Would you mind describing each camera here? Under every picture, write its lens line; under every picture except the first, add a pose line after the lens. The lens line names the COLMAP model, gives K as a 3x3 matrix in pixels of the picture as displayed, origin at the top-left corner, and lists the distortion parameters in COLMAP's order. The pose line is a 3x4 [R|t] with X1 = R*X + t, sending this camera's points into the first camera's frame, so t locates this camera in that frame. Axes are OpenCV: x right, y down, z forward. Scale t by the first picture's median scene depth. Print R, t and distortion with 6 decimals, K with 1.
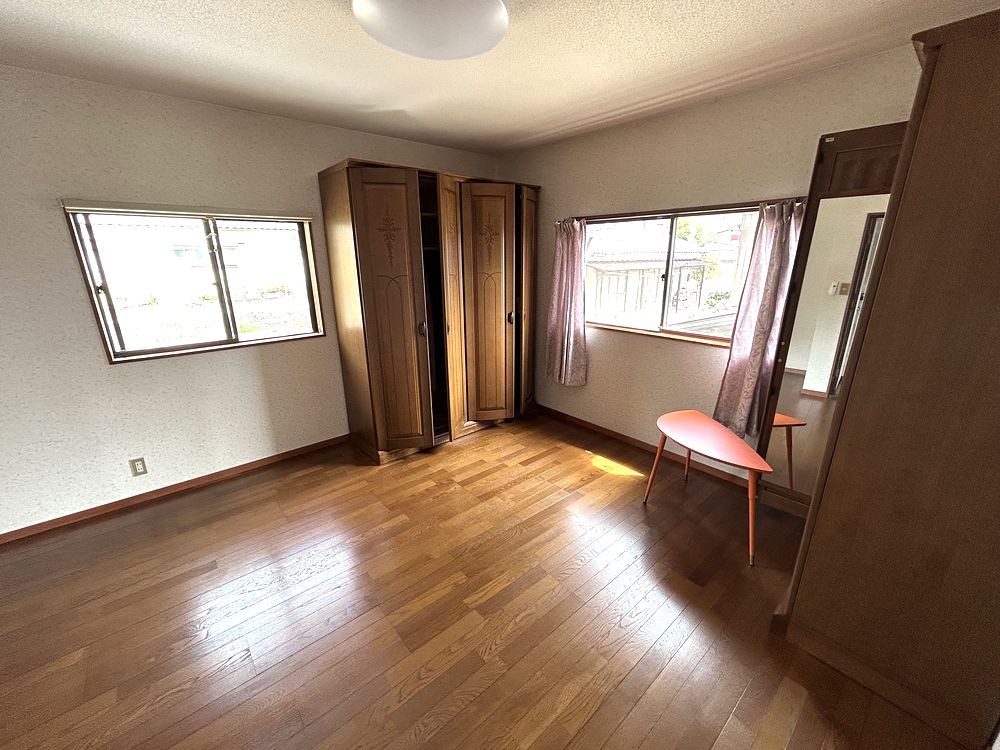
lens RADIAL K [[400.6, 0, 499.4], [0, 400.6, 373.2], [0, 0, 1]] dist [0.001969, -0.000164]
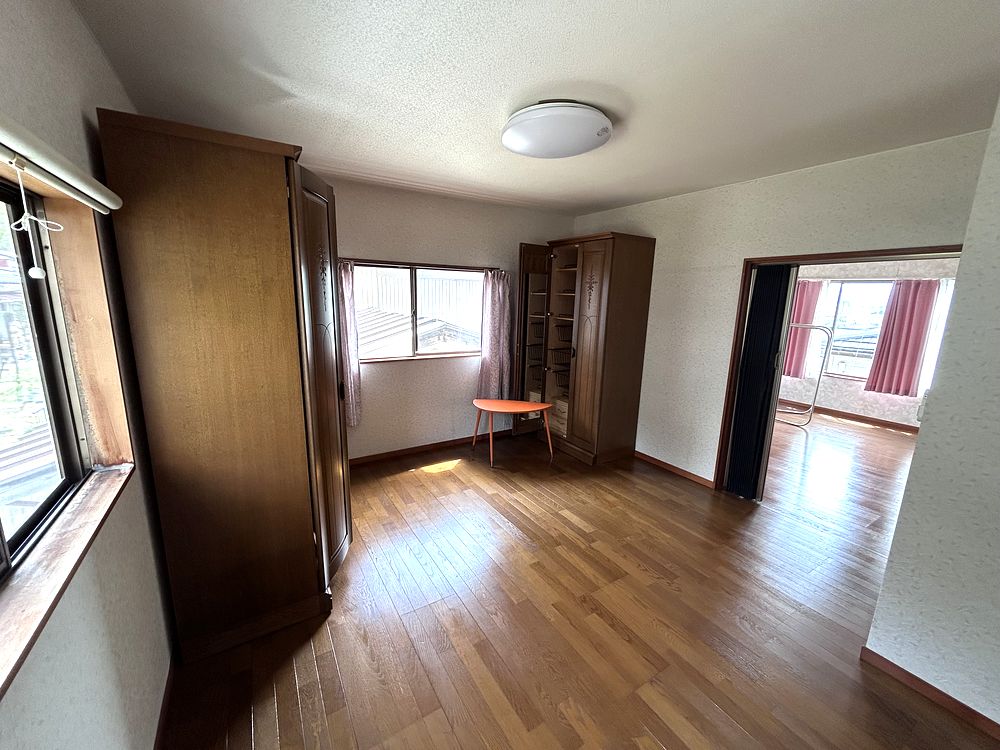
lens RADIAL K [[400.6, 0, 501.6], [0, 400.6, 375.7], [0, 0, 1]] dist [0.001969, -0.000164]
pose [[0.140640, -0.190143, 0.971631, -0.899139], [0.245675, 0.957393, 0.151797, -0.188711], [-0.959095, 0.217357, 0.181361, 0.582949]]
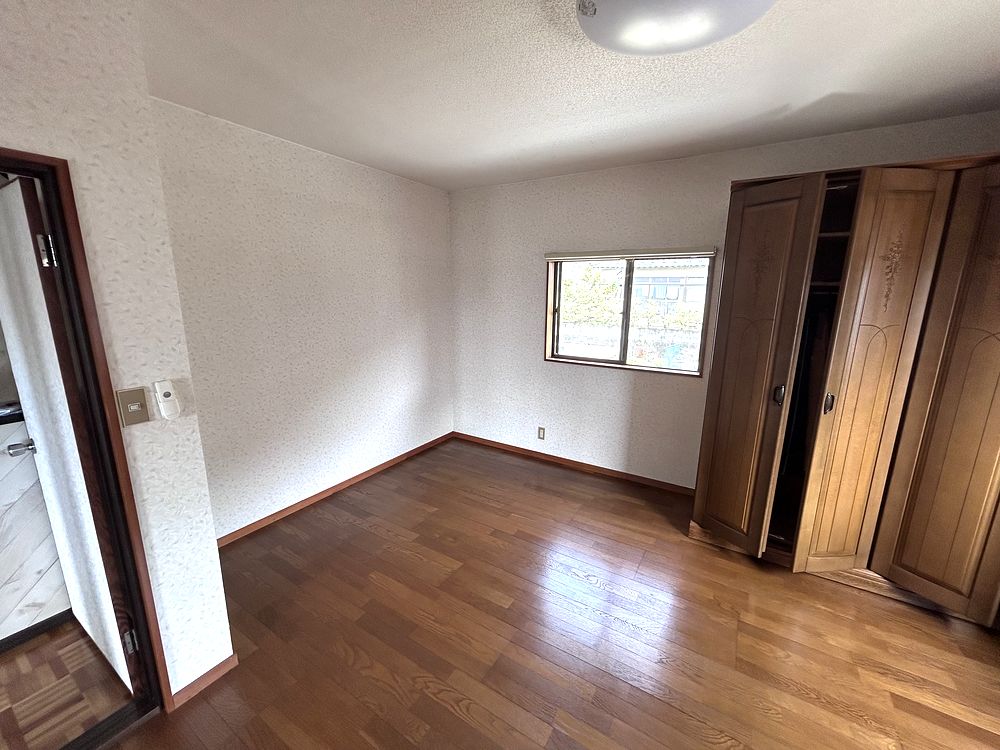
lens RADIAL K [[400.6, 0, 501.3], [0, 400.6, 374.2], [0, 0, 1]] dist [0.001969, -0.000164]
pose [[0.300950, 0.208463, -0.930576, 0.321761], [-0.283437, 0.951271, 0.121435, -0.093583], [0.910545, 0.227214, 0.345371, 0.304251]]
